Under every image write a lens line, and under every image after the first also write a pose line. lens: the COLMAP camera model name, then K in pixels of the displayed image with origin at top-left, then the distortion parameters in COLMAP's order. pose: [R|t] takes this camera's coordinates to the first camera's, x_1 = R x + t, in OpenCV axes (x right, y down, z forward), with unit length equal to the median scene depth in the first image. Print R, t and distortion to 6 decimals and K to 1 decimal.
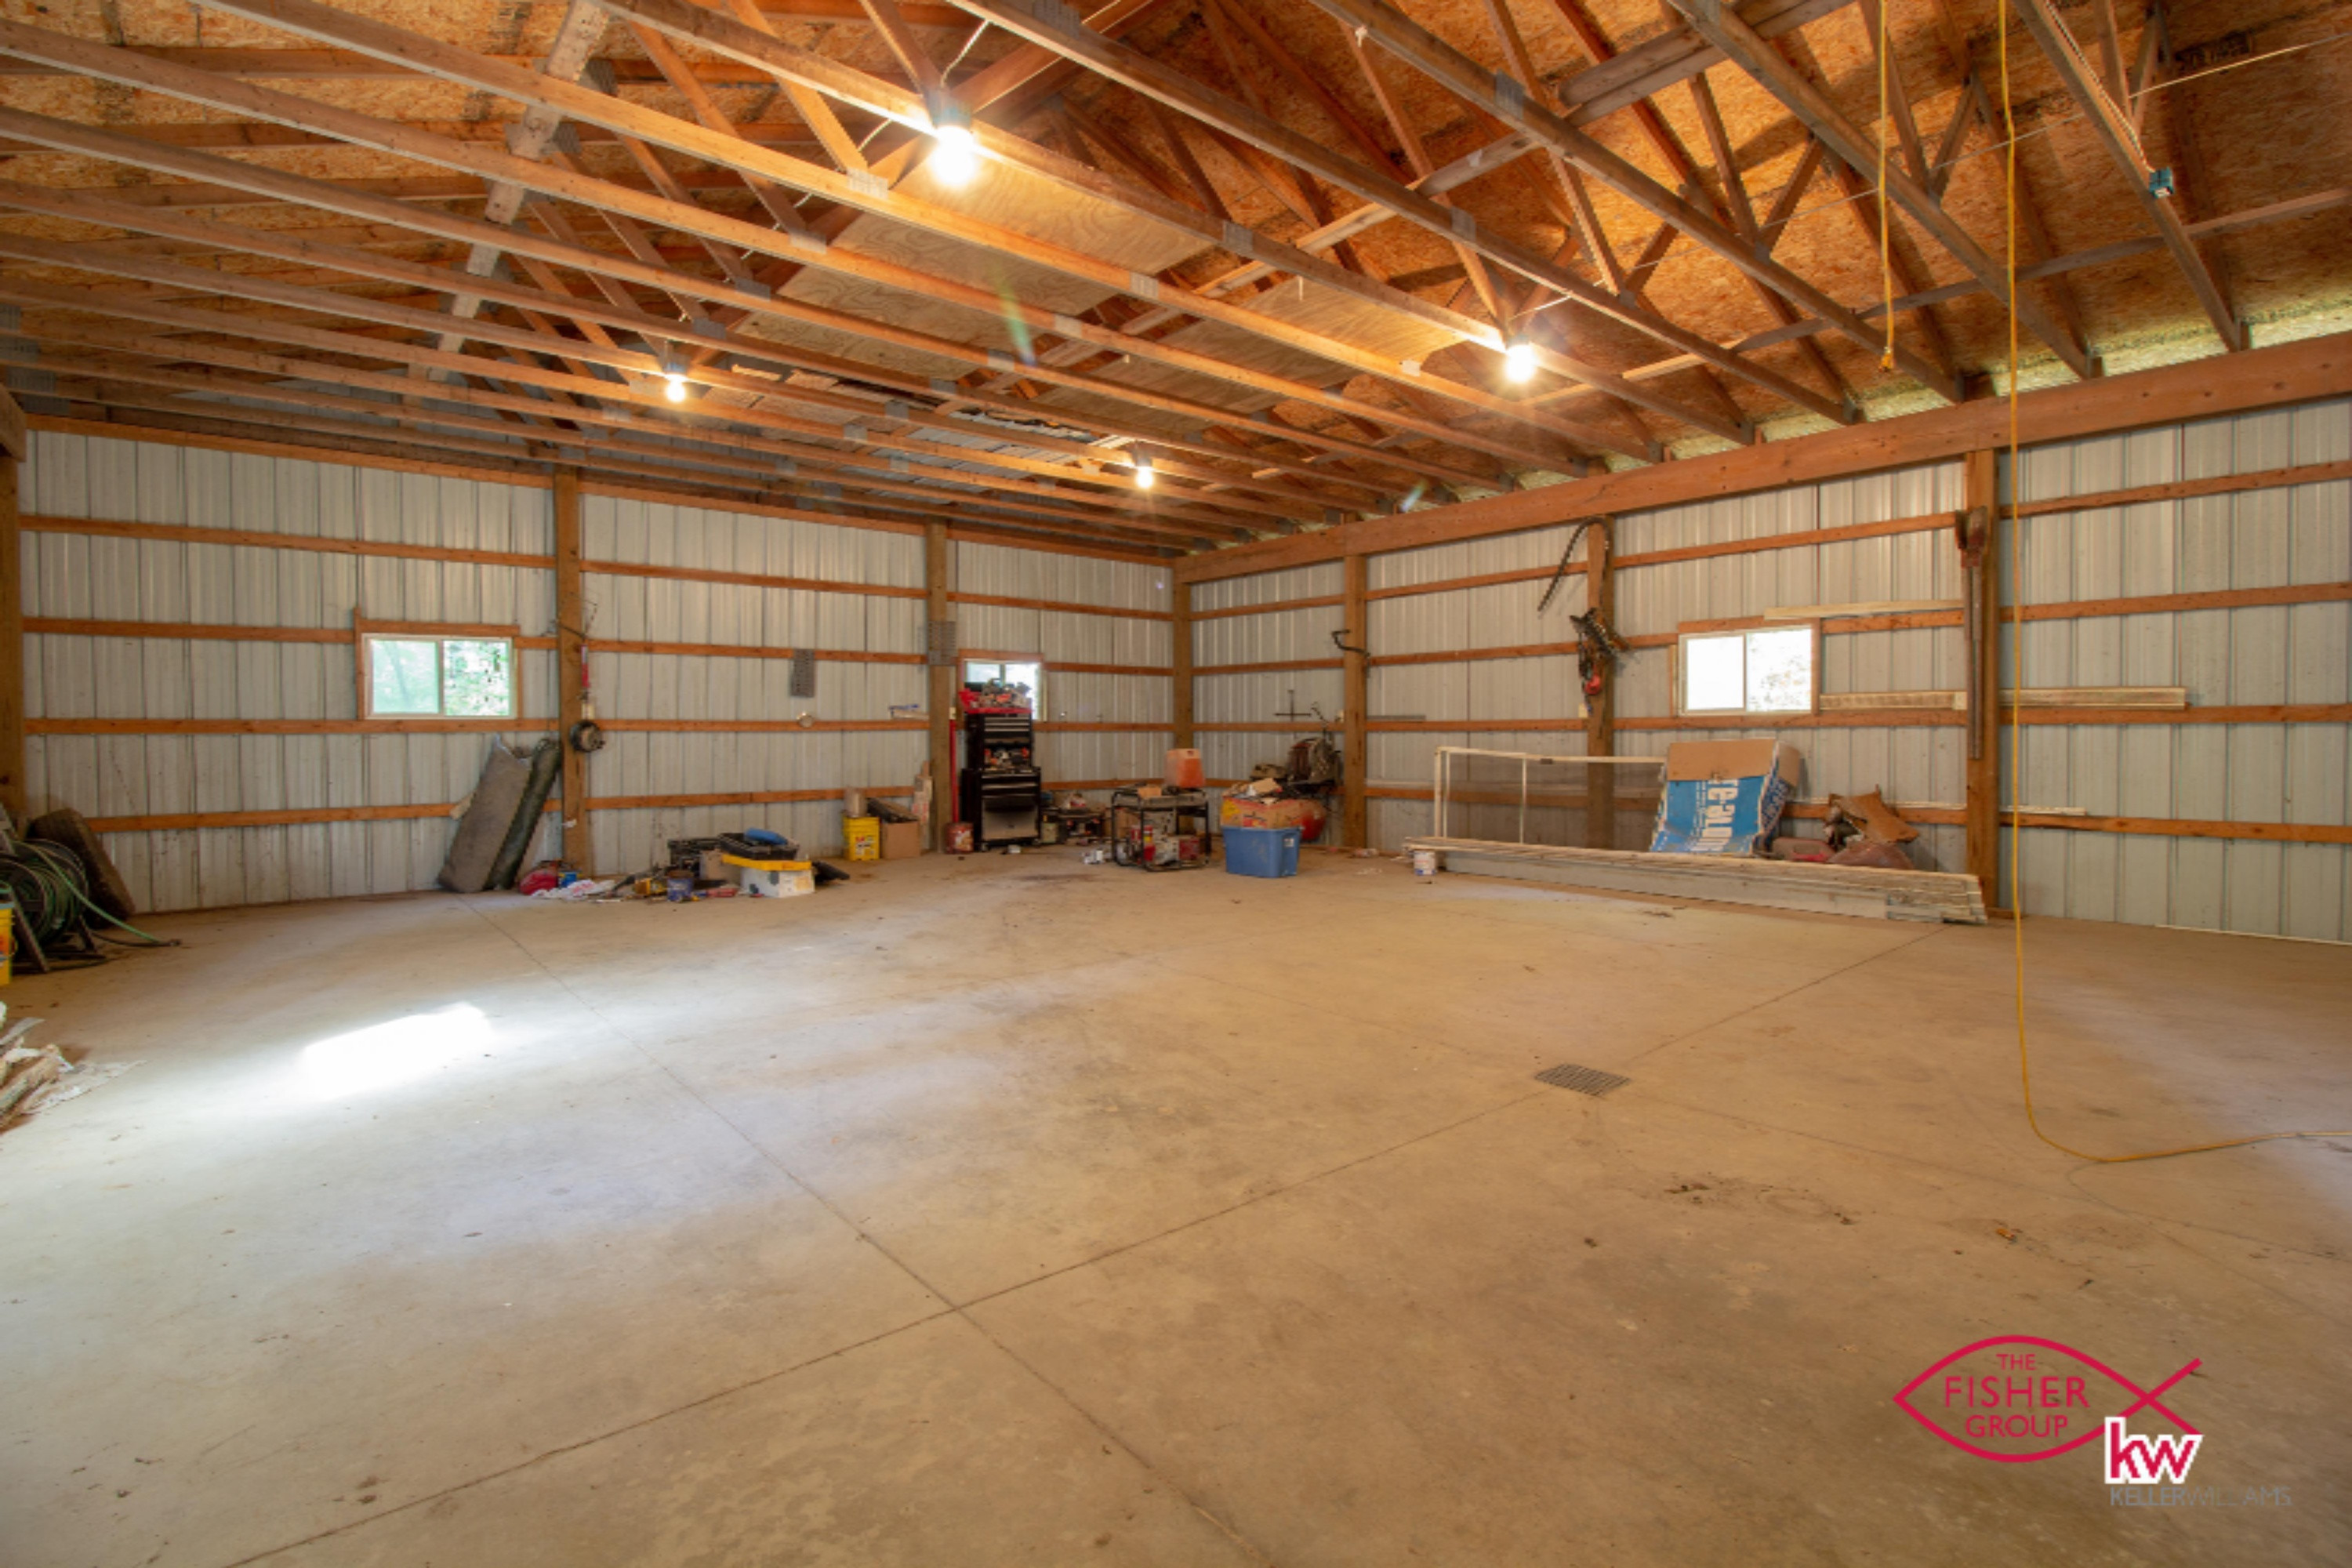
lens RADIAL K [[1078.6, 0, 1181.0], [0, 1078.6, 766.4], [0, 0, 1]] dist [0.004699, -0.000762]
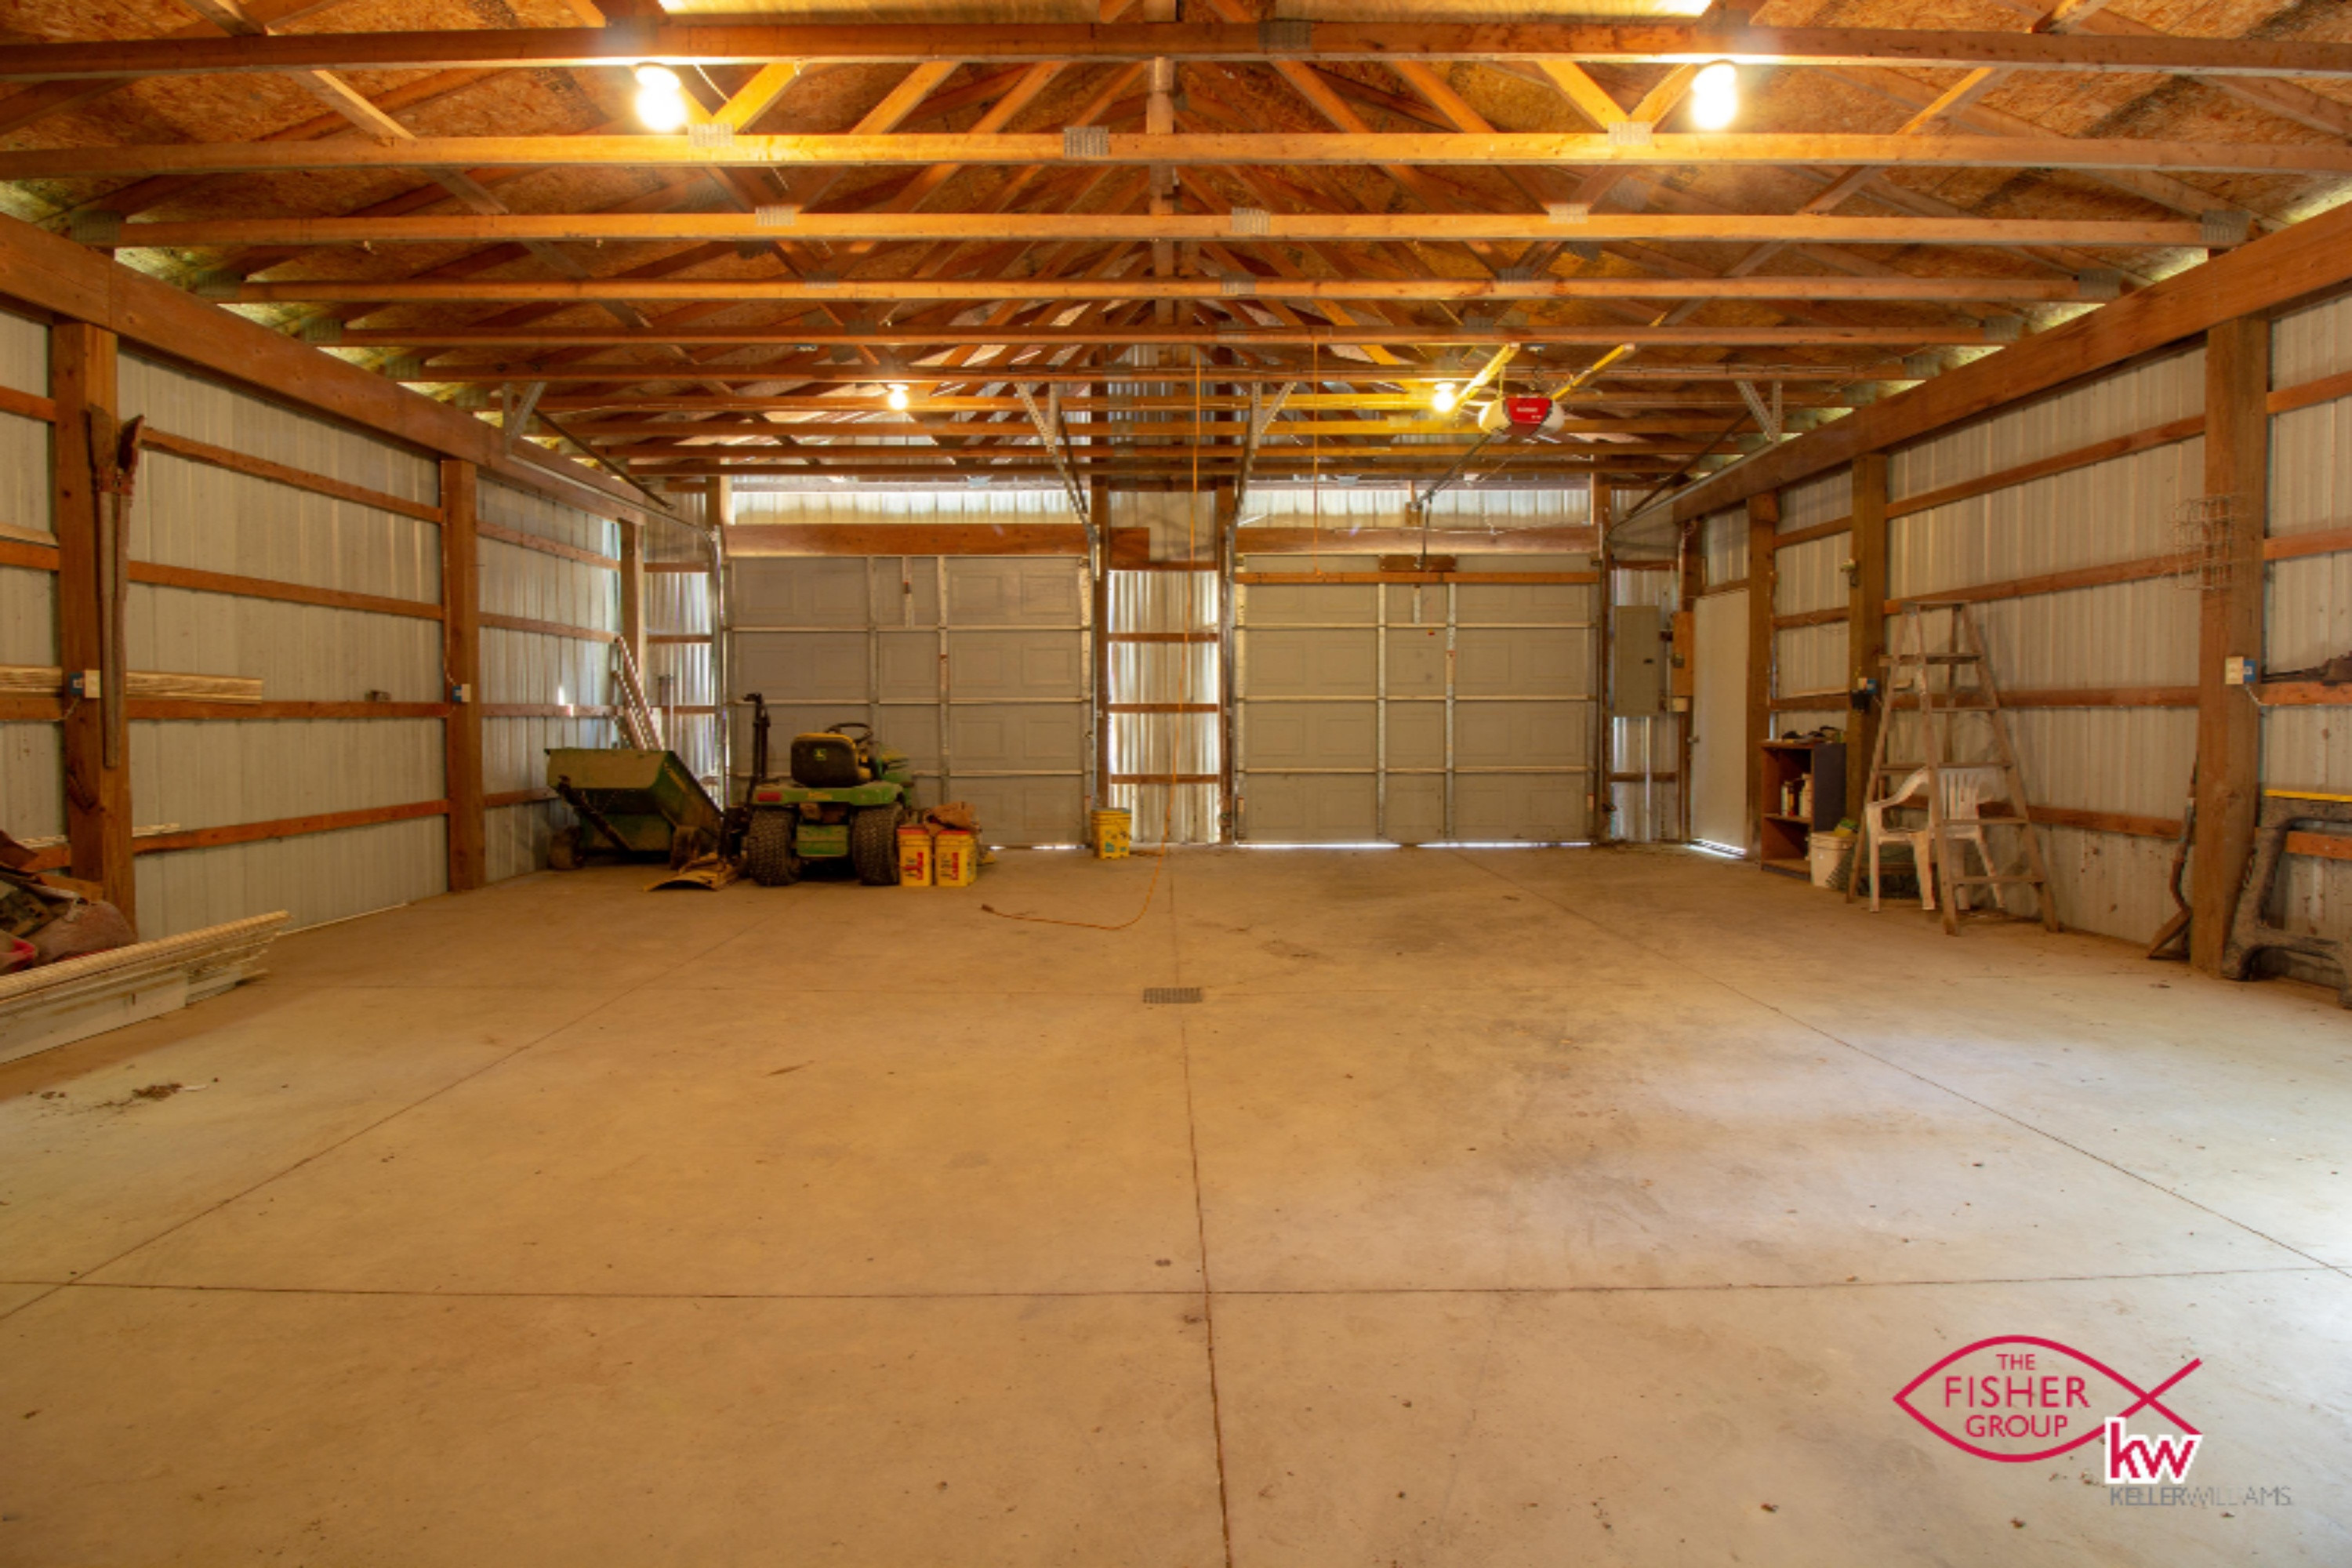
lens RADIAL K [[1078.6, 0, 1168.2], [0, 1078.6, 762.9], [0, 0, 1]] dist [0.004699, -0.000762]
pose [[-0.767529, -0.021482, 0.640655, -0.414286], [0.027368, 0.997429, 0.066233, -0.064507], [-0.640430, 0.068369, -0.764967, 1.869900]]
